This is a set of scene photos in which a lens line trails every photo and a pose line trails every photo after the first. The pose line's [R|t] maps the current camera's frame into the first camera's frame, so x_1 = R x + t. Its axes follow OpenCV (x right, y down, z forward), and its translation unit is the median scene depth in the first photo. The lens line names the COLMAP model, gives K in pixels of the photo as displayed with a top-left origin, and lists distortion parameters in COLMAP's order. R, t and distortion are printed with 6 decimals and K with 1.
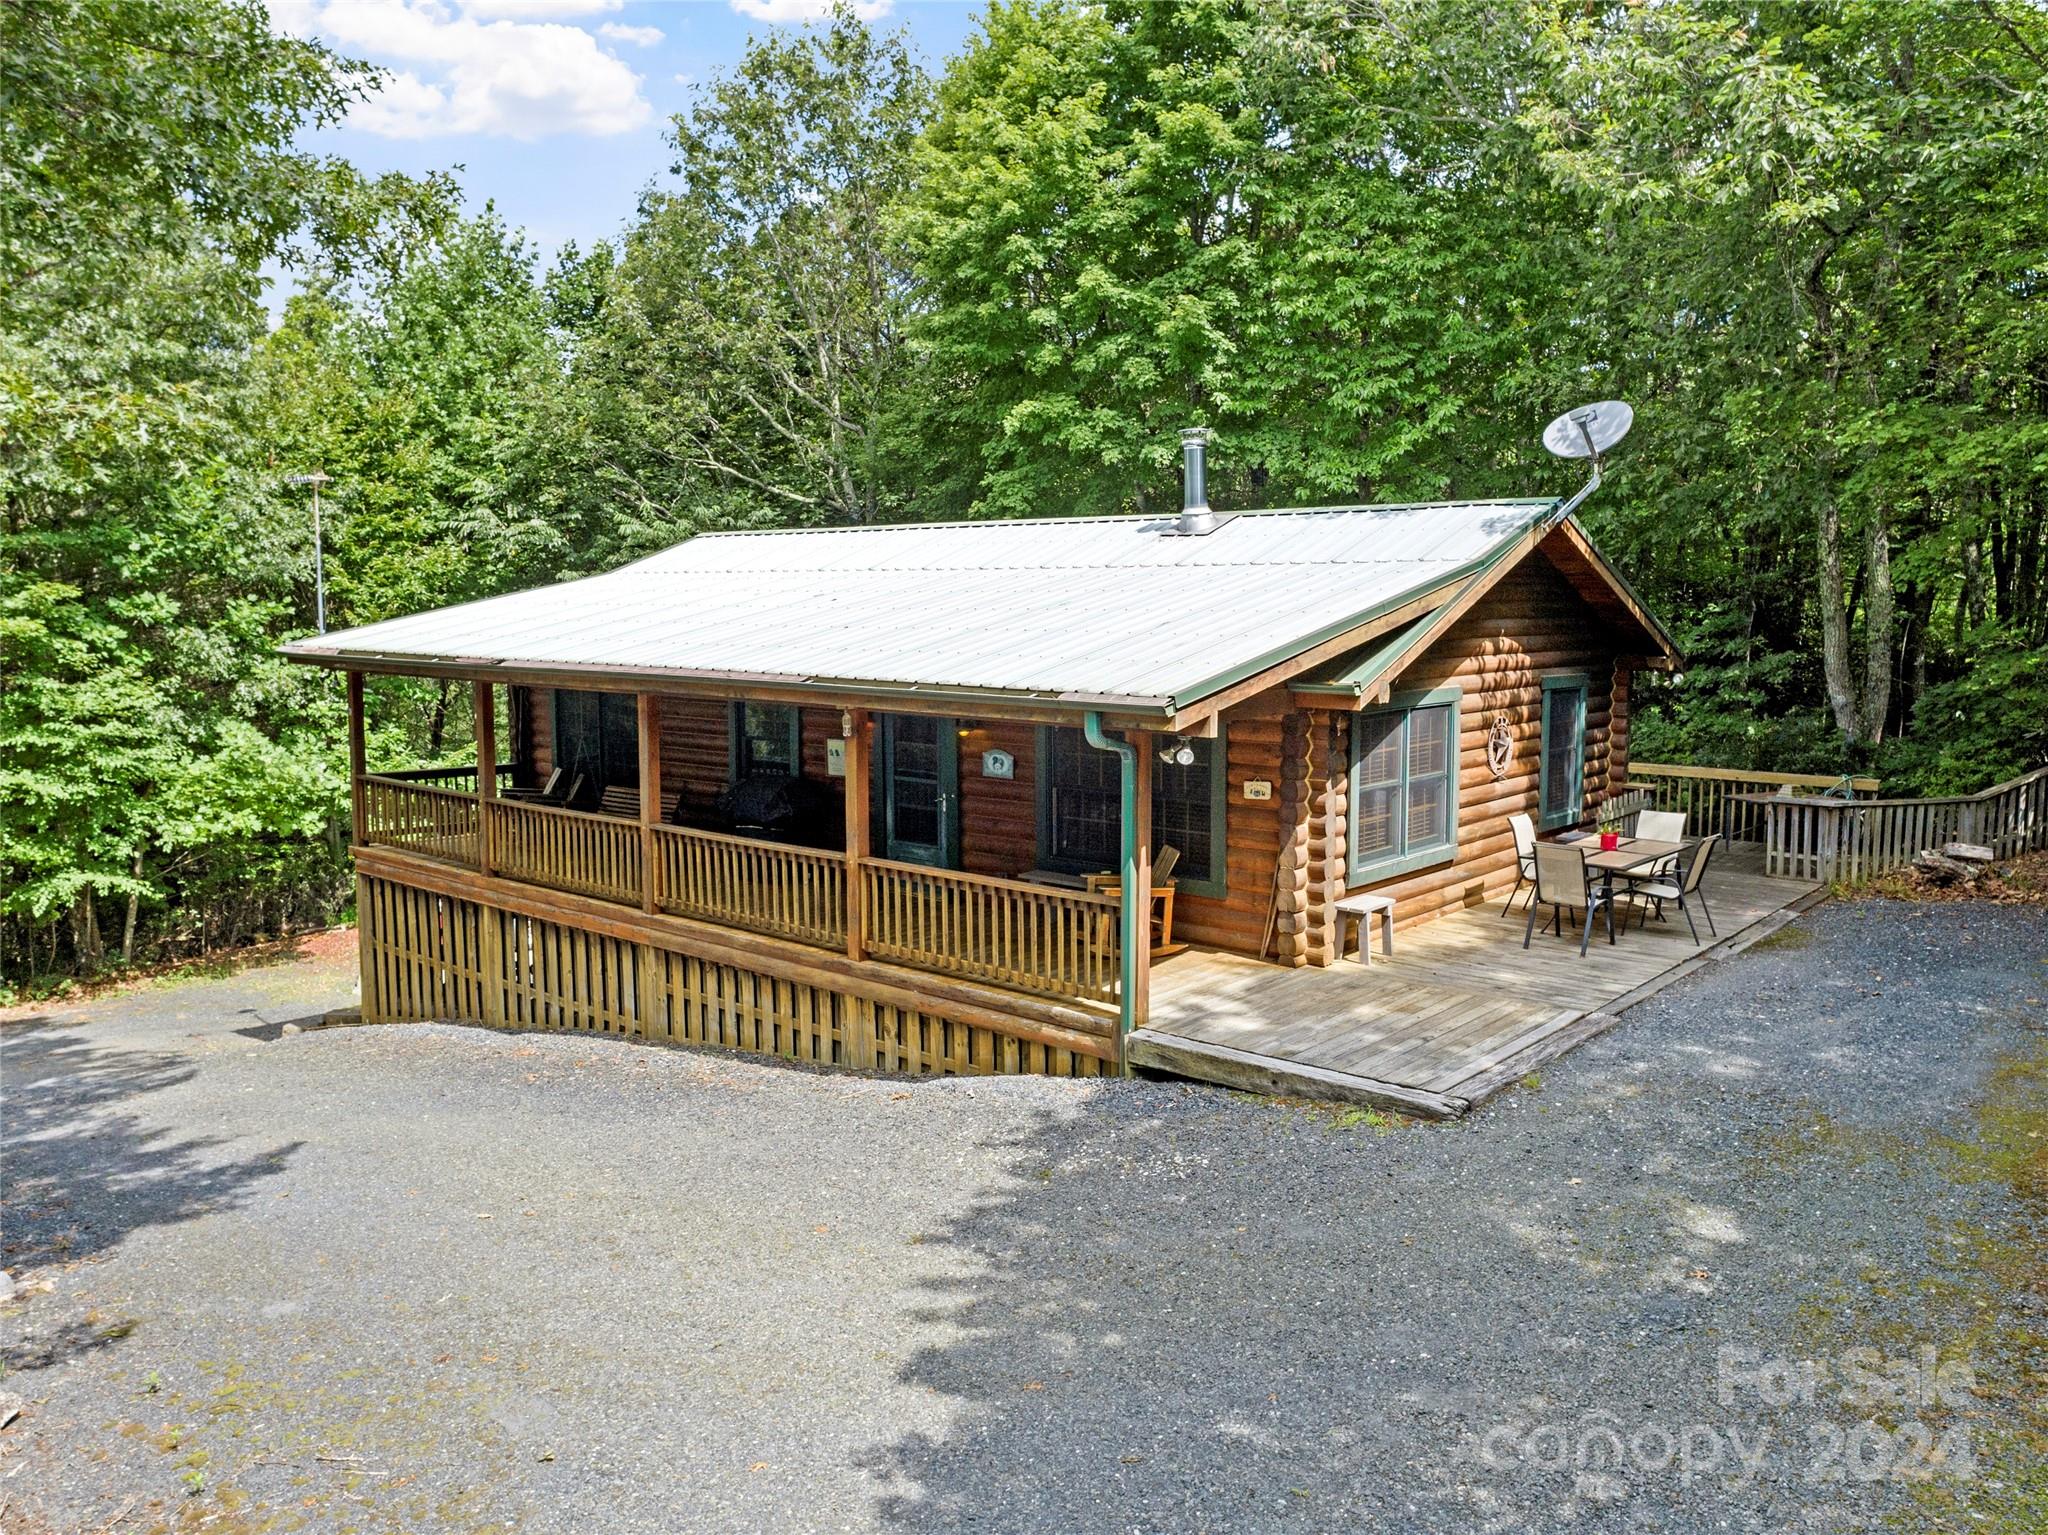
lens RADIAL K [[1603.4, 0, 1024.0], [0, 1603.4, 767.5], [0, 0, 1]] dist [-0.000385, 0.000119]
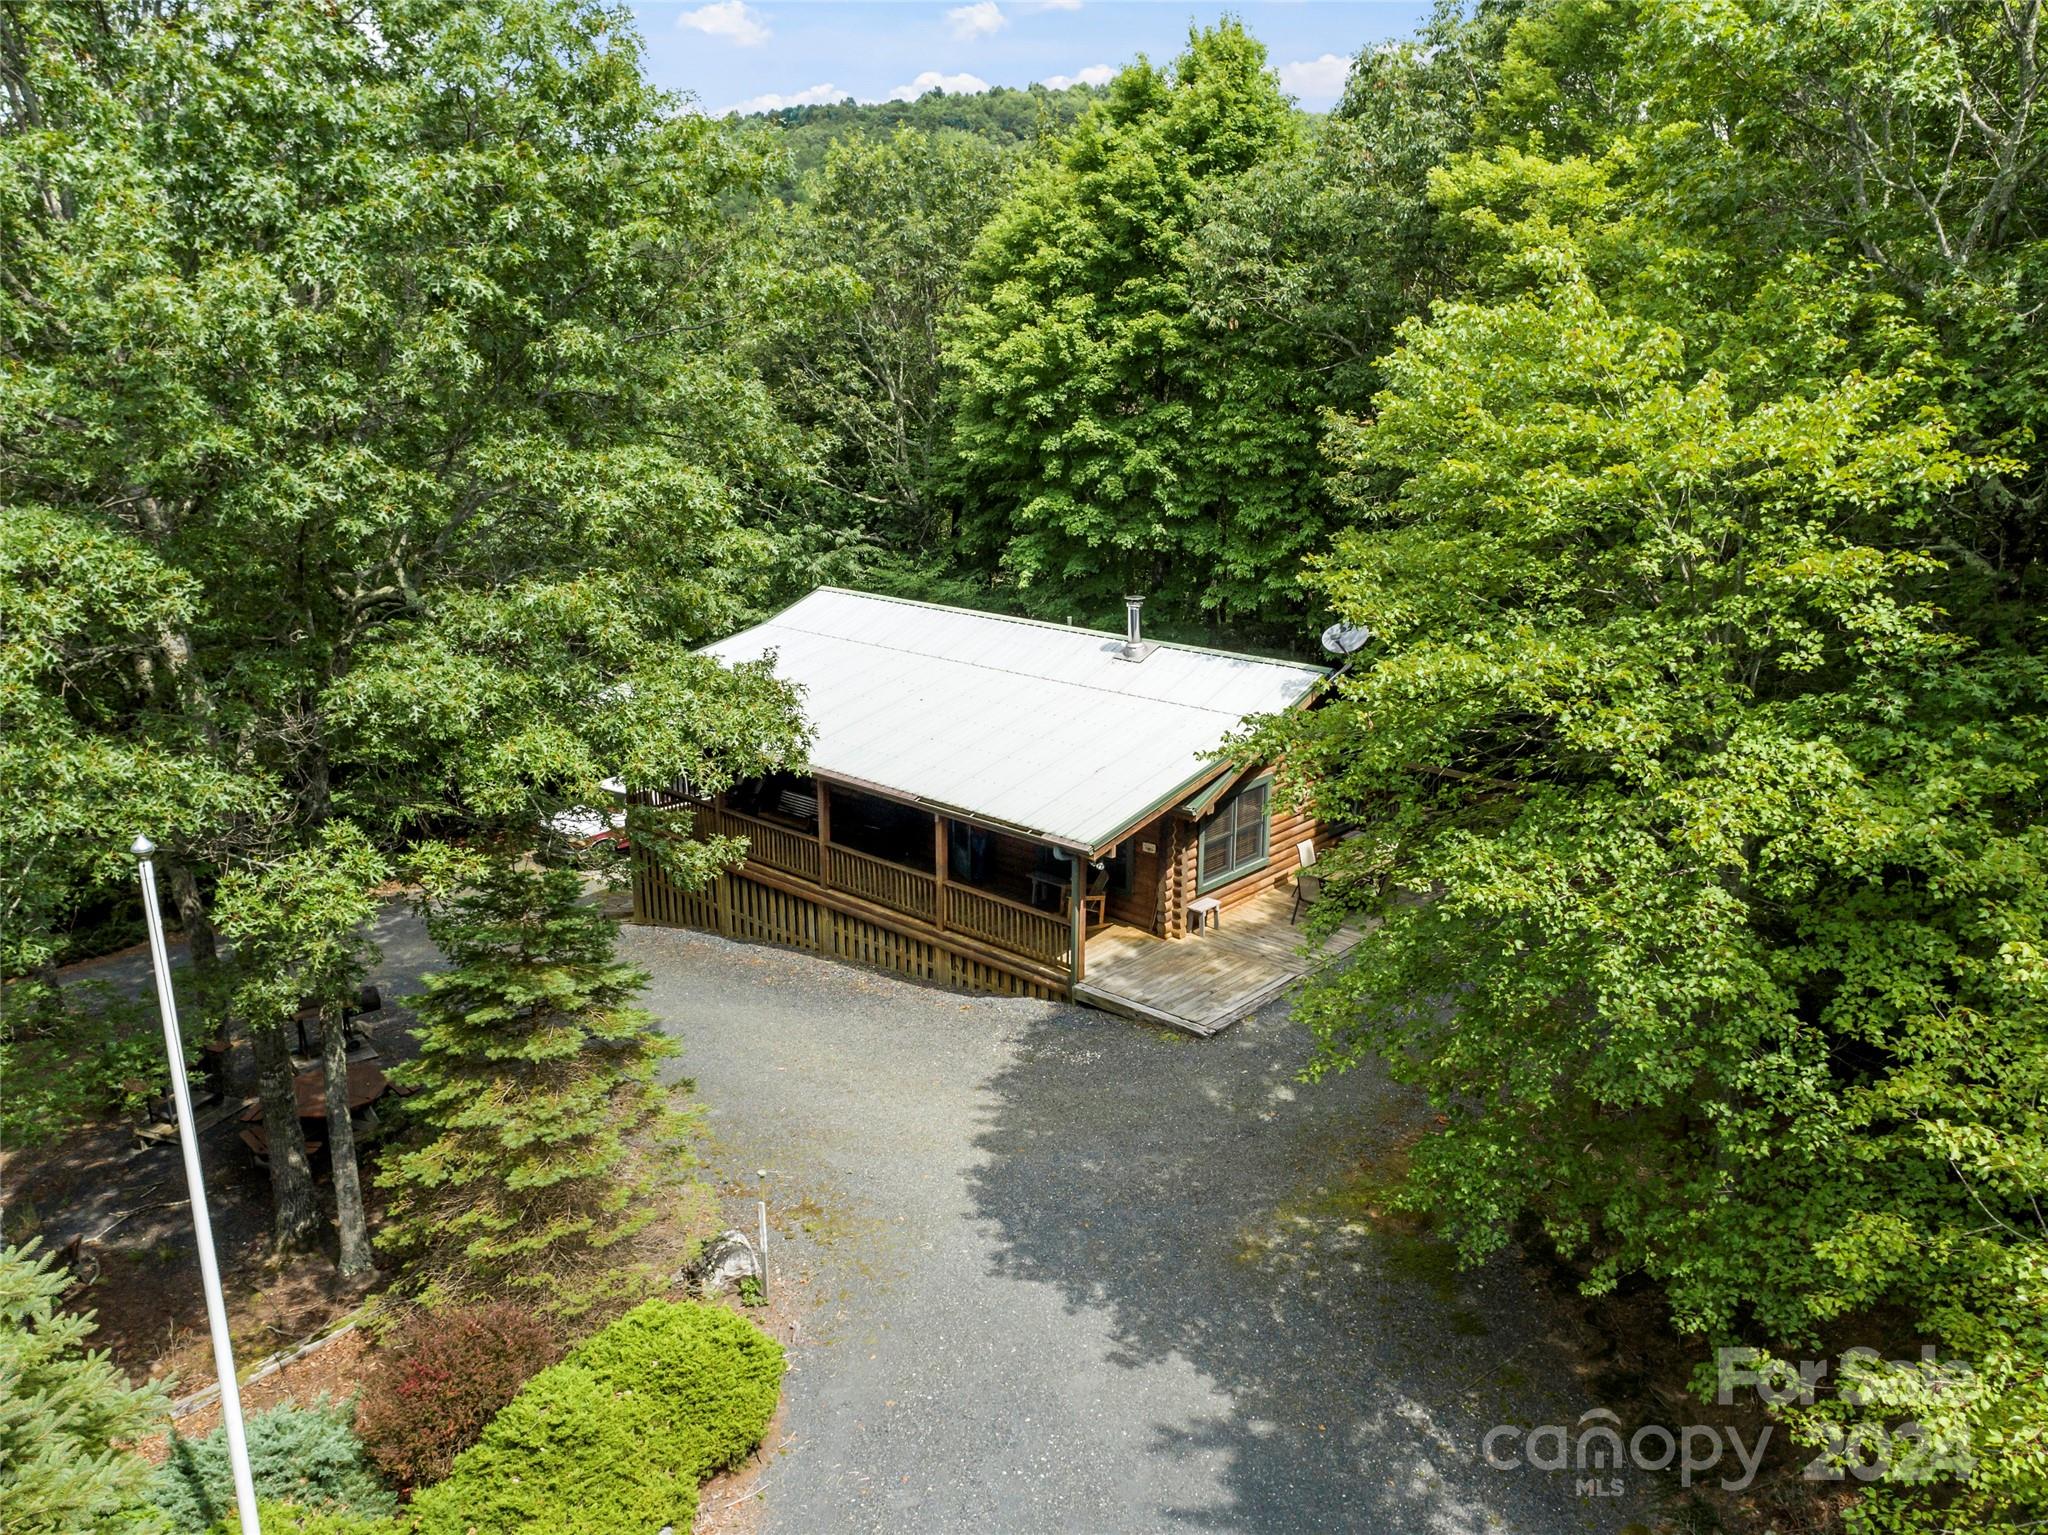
lens RADIAL K [[1603.4, 0, 1024.0], [0, 1603.4, 767.5], [0, 0, 1]] dist [-0.000385, 0.000119]
pose [[0.999812, 0.009231, -0.017070, 0.027431], [-0.006393, 0.987193, 0.159402, -0.388069], [0.018323, -0.159262, 0.987066, -0.891538]]
